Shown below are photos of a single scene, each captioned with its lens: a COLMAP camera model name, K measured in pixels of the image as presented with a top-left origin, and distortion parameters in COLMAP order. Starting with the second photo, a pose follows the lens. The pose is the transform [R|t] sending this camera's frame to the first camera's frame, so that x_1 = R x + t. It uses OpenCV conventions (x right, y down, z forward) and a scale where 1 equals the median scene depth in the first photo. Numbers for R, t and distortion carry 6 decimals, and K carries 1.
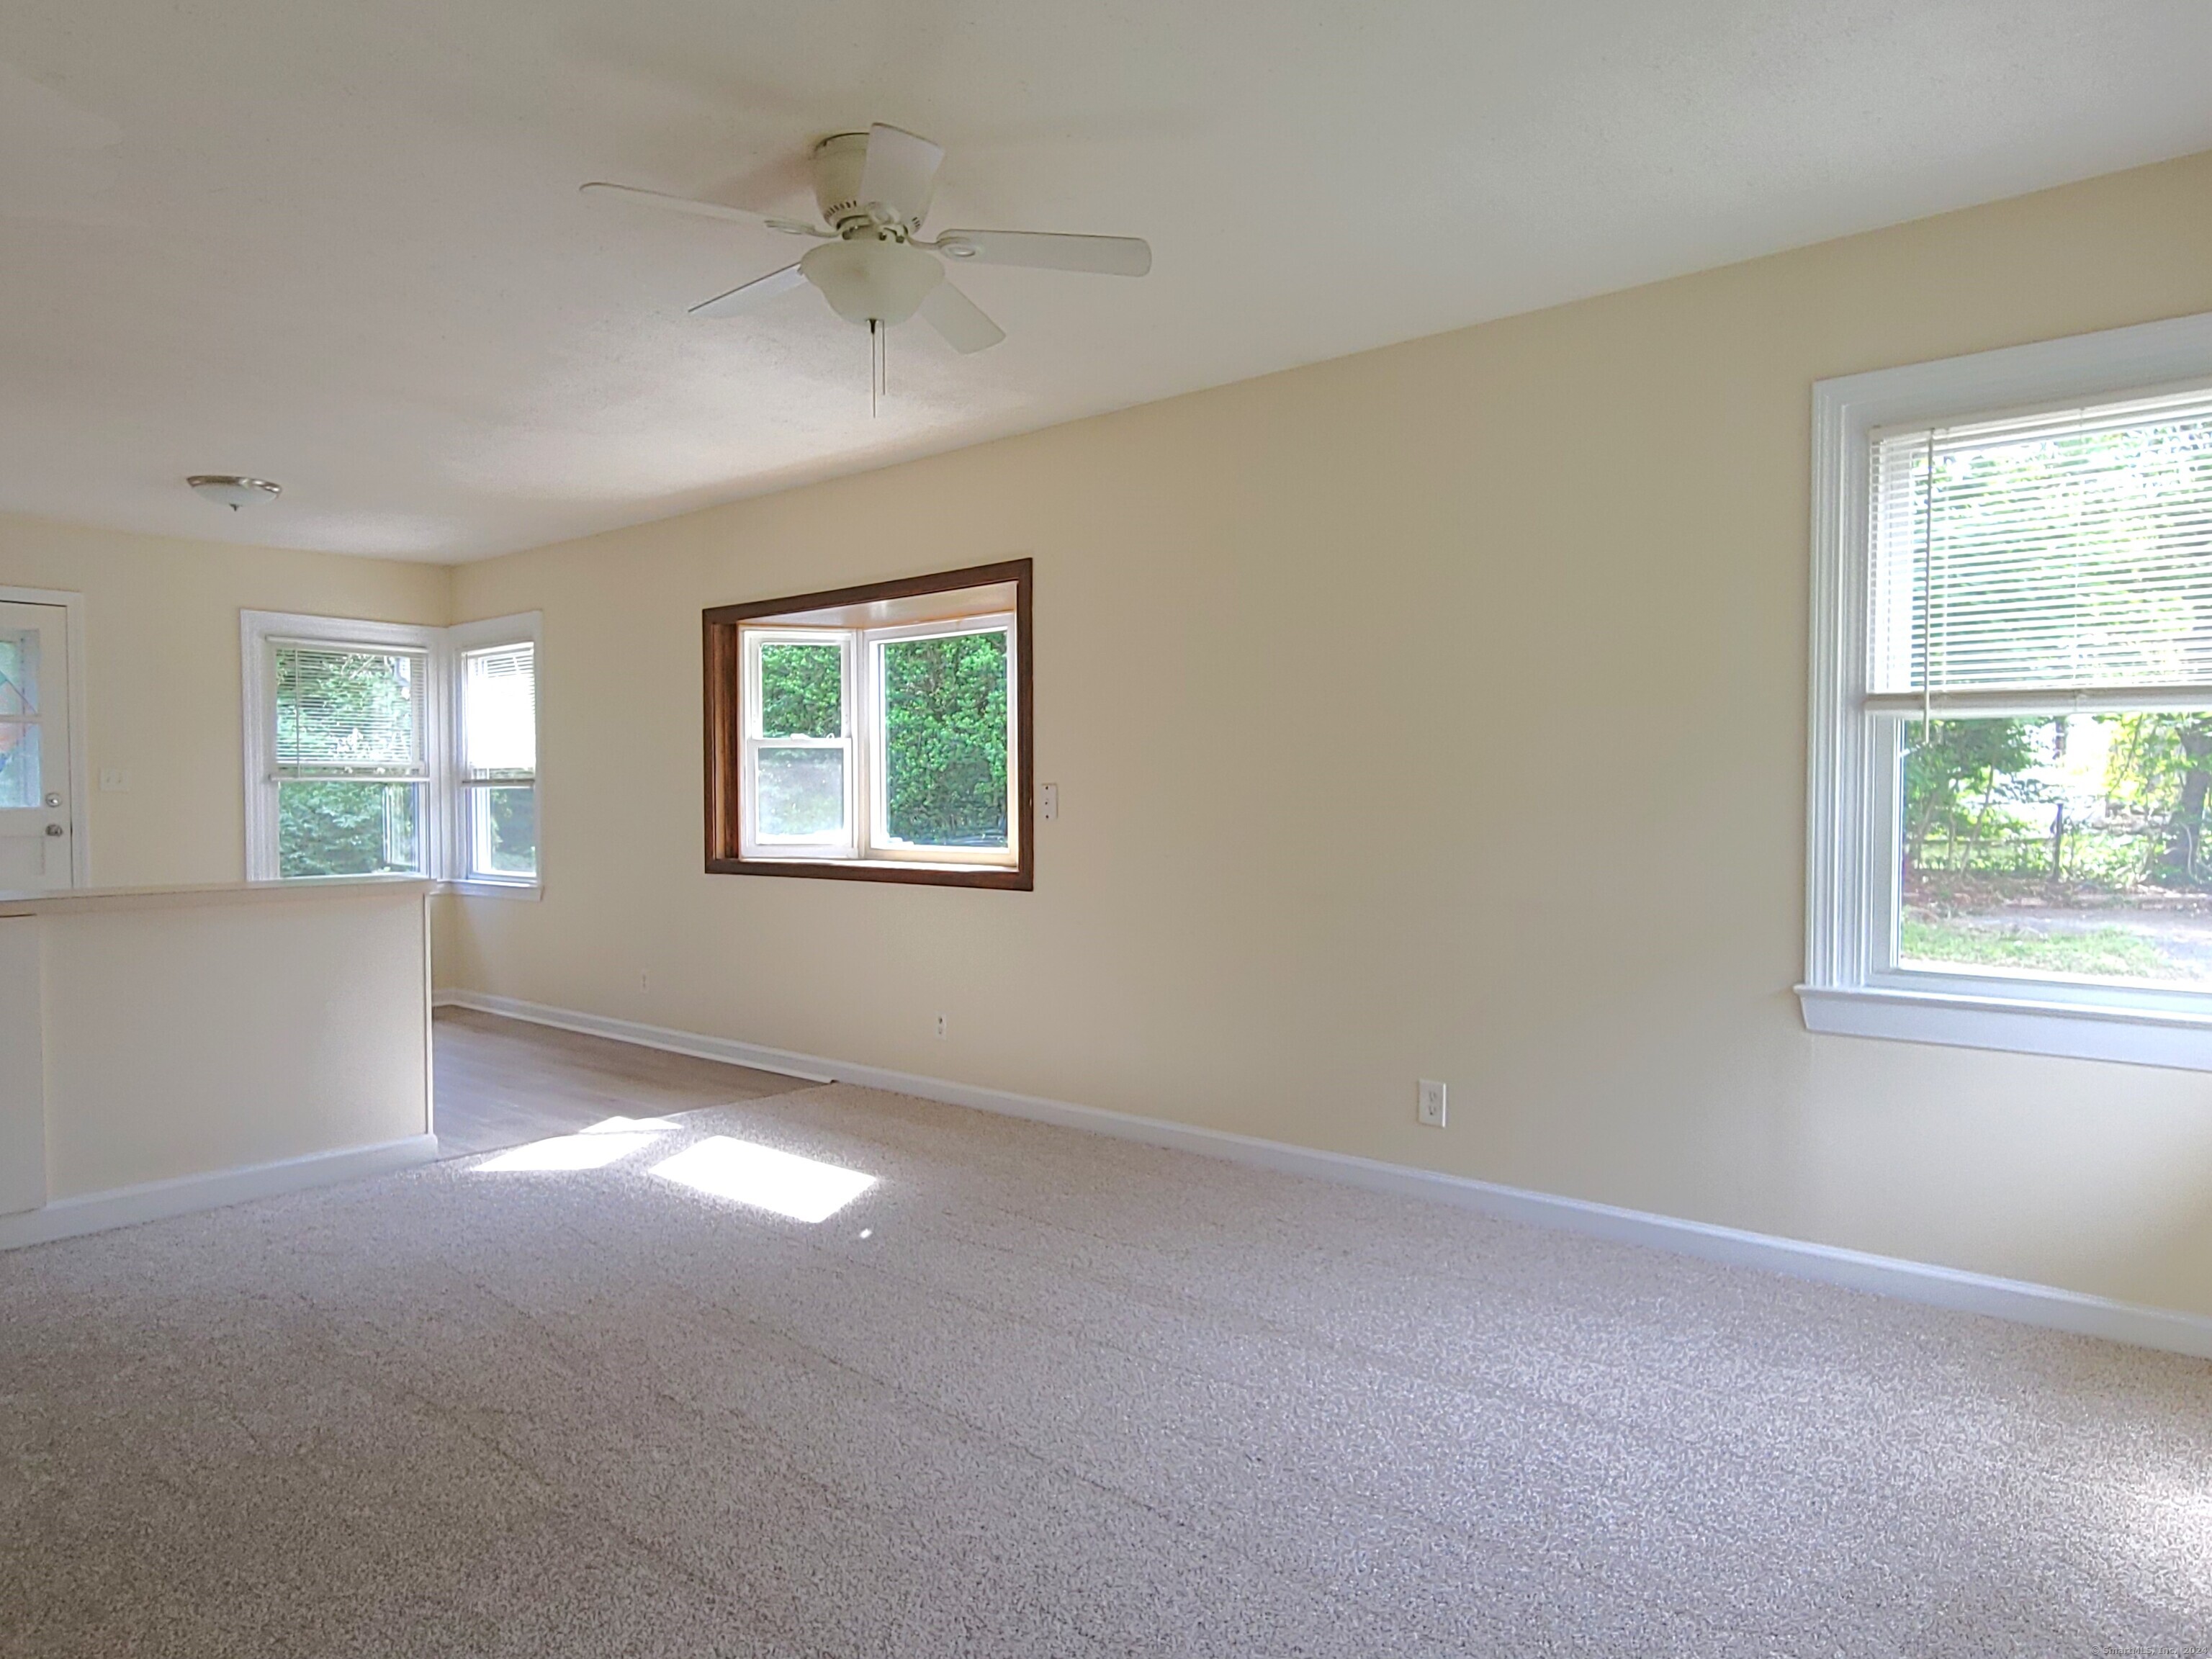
lens RADIAL K [[1395.3, 0, 1106.0], [0, 1395.3, 829.5], [0, 0, 1]] dist [-0.012756, -0.000646]
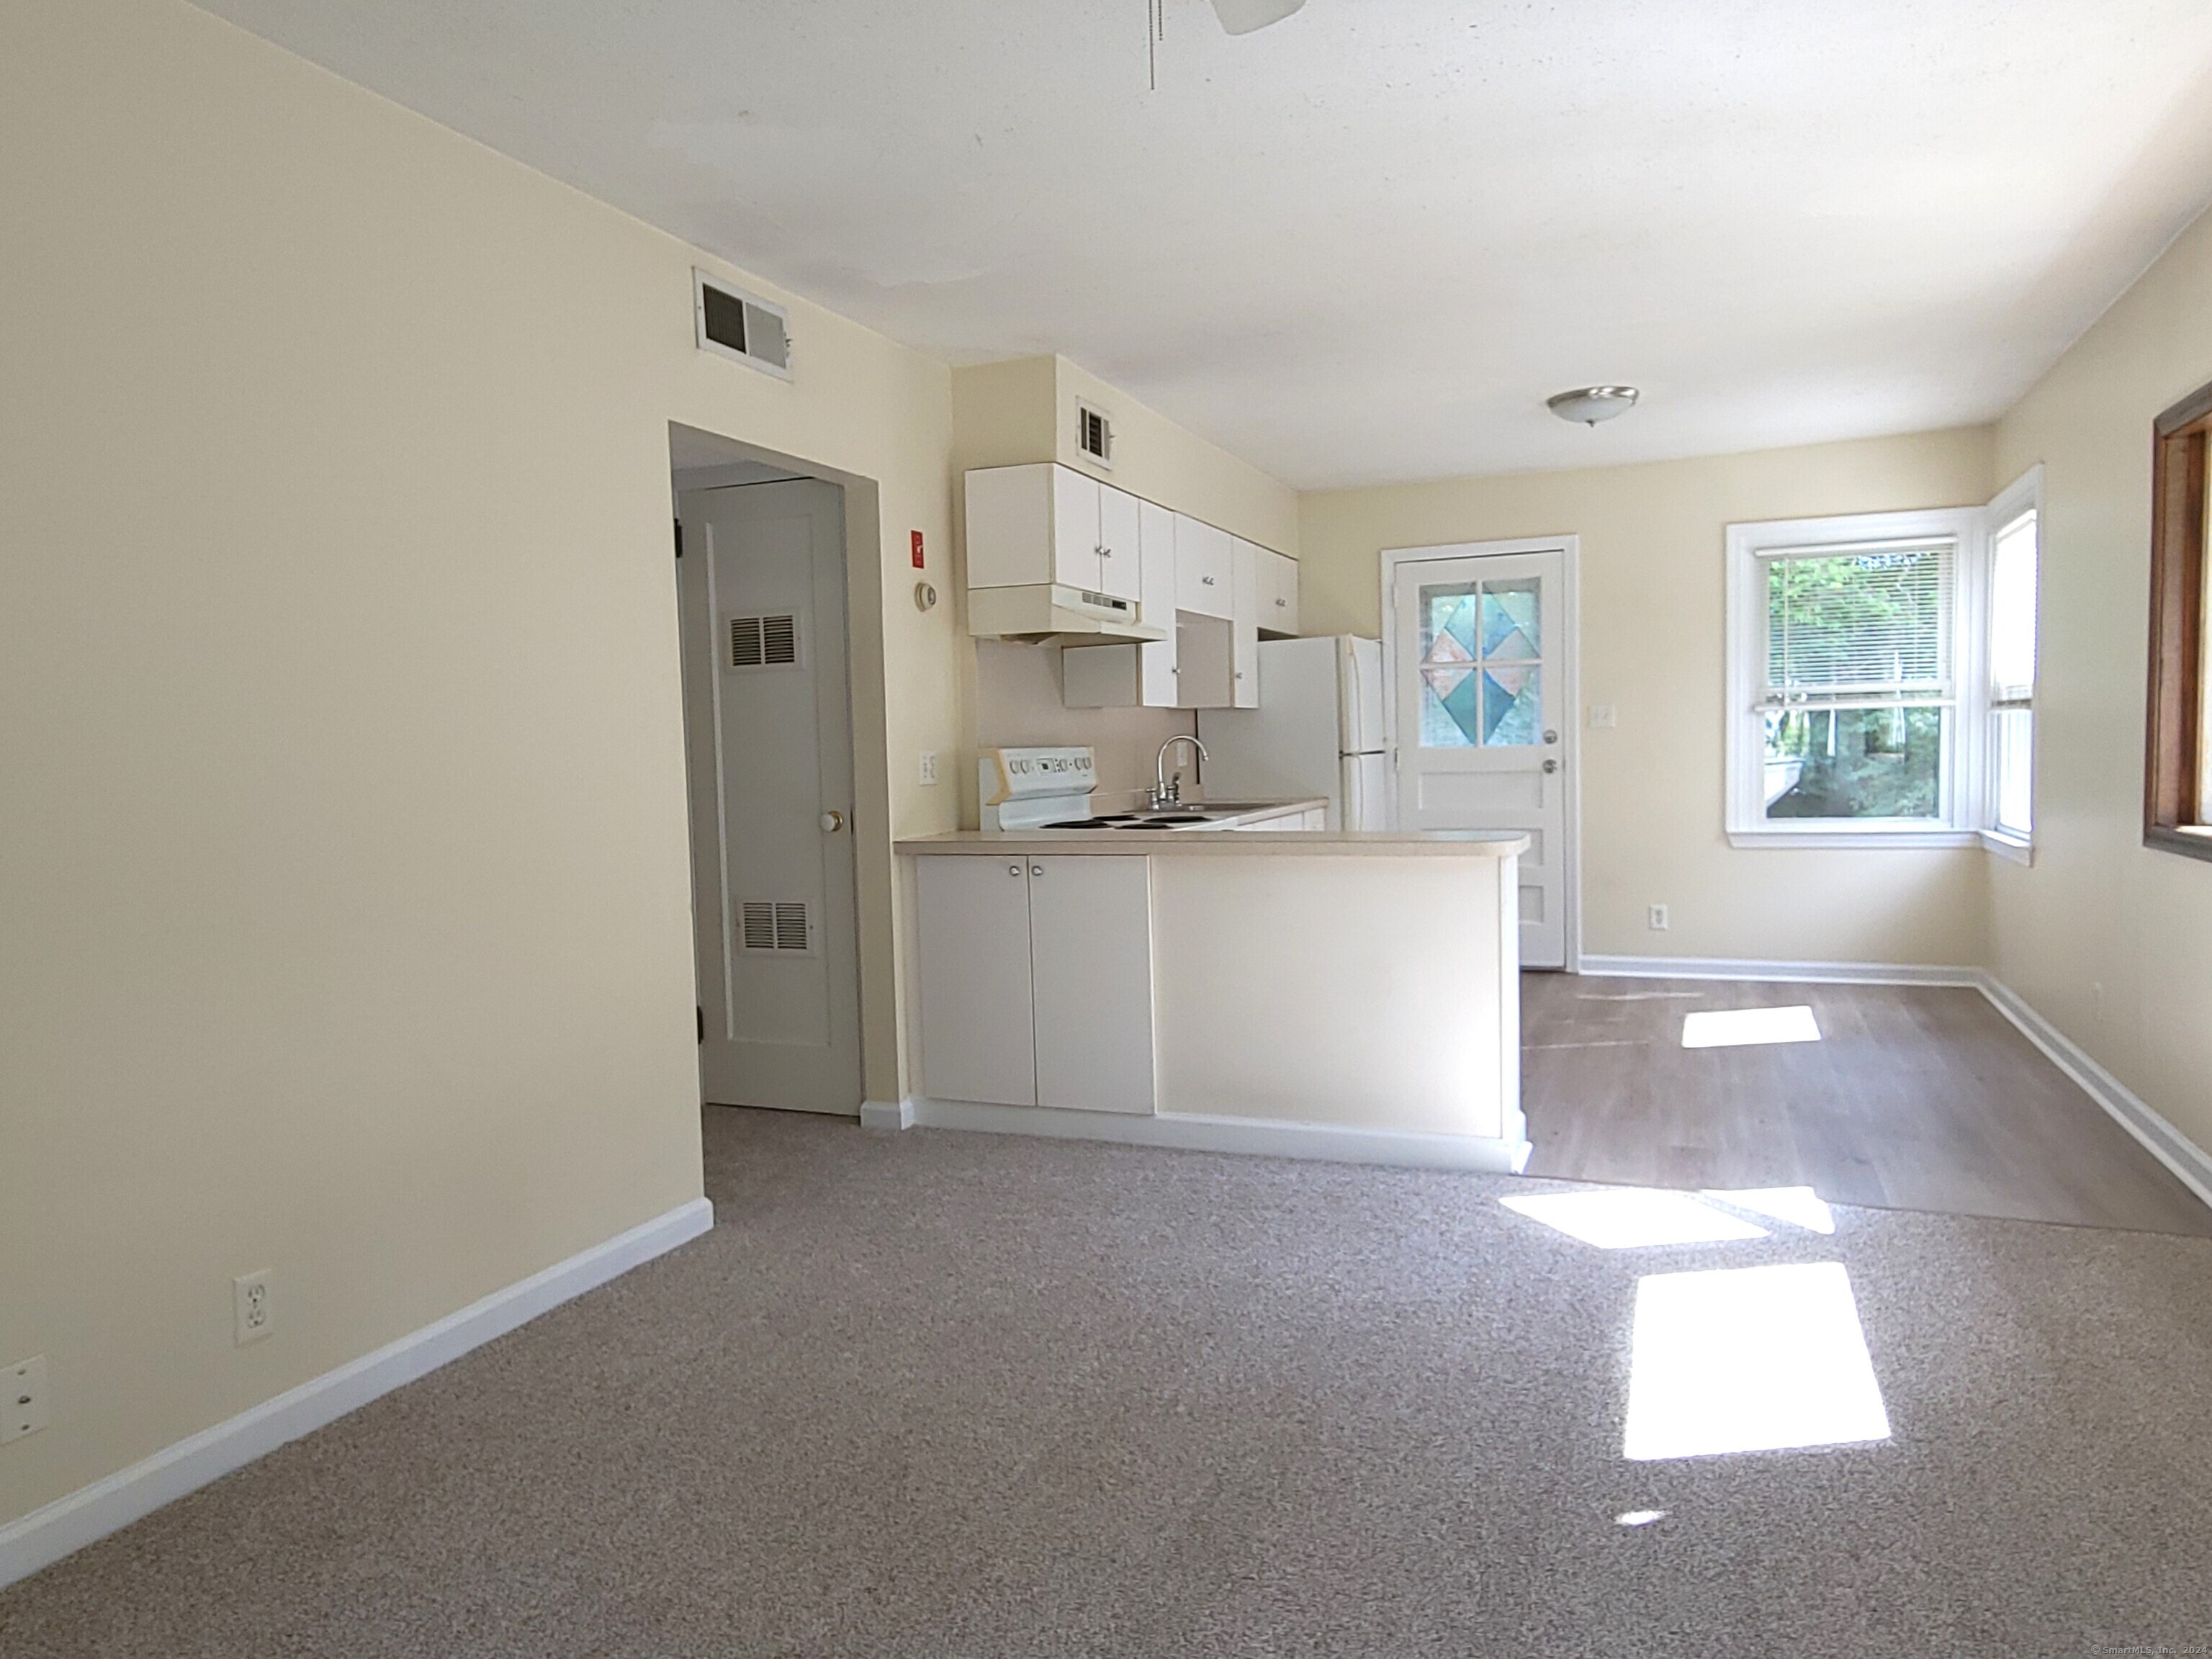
lens RADIAL K [[1409.7, 0, 1101.4], [0, 1409.7, 834.0], [0, 0, 1]] dist [-0.000287, -0.001410]
pose [[0.313014, 0.054781, -0.948167, 0.167029], [0.002770, 0.998278, 0.058590, -0.011880], [0.949744, -0.020966, 0.312324, 0.357026]]
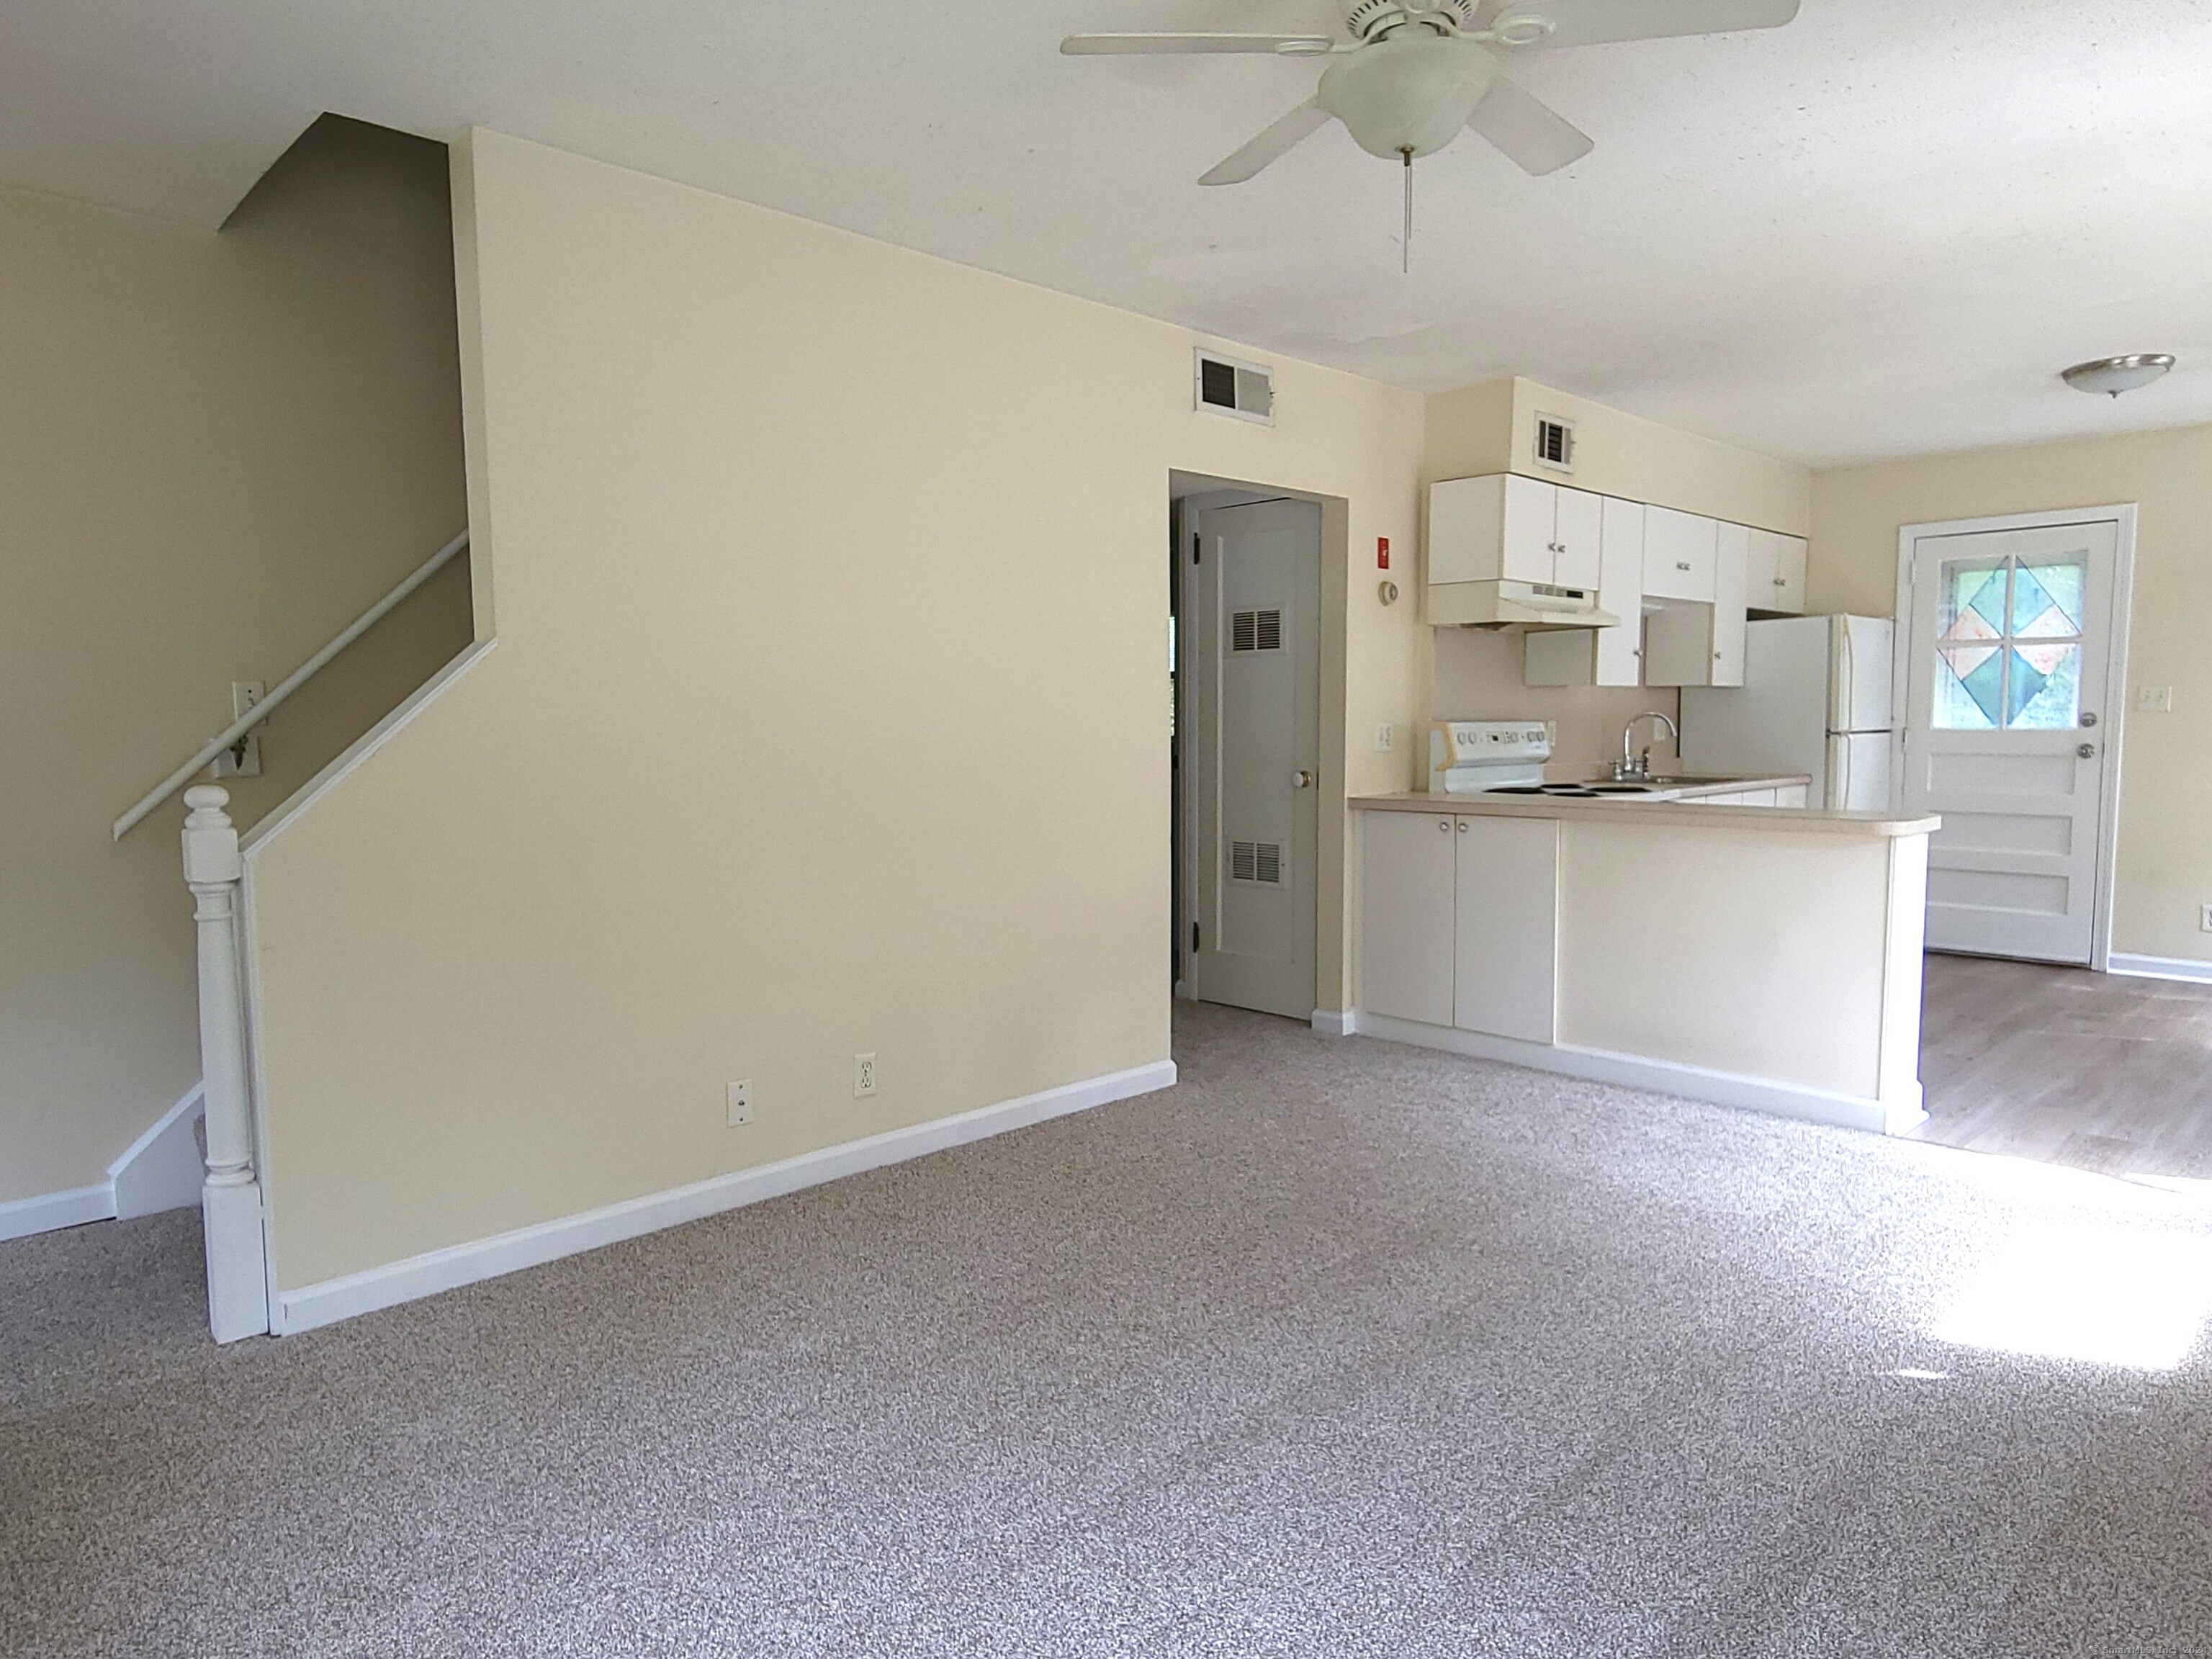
lens RADIAL K [[1344.6, 0, 1106.0], [0, 1344.6, 829.5], [0, 0, 1]] dist [-0.000993, -0.001643]
pose [[-0.093691, 0.087388, -0.991759, 0.287799], [-0.016300, 0.995872, 0.089291, -0.018174], [0.995468, 0.024532, -0.091880, 0.407848]]
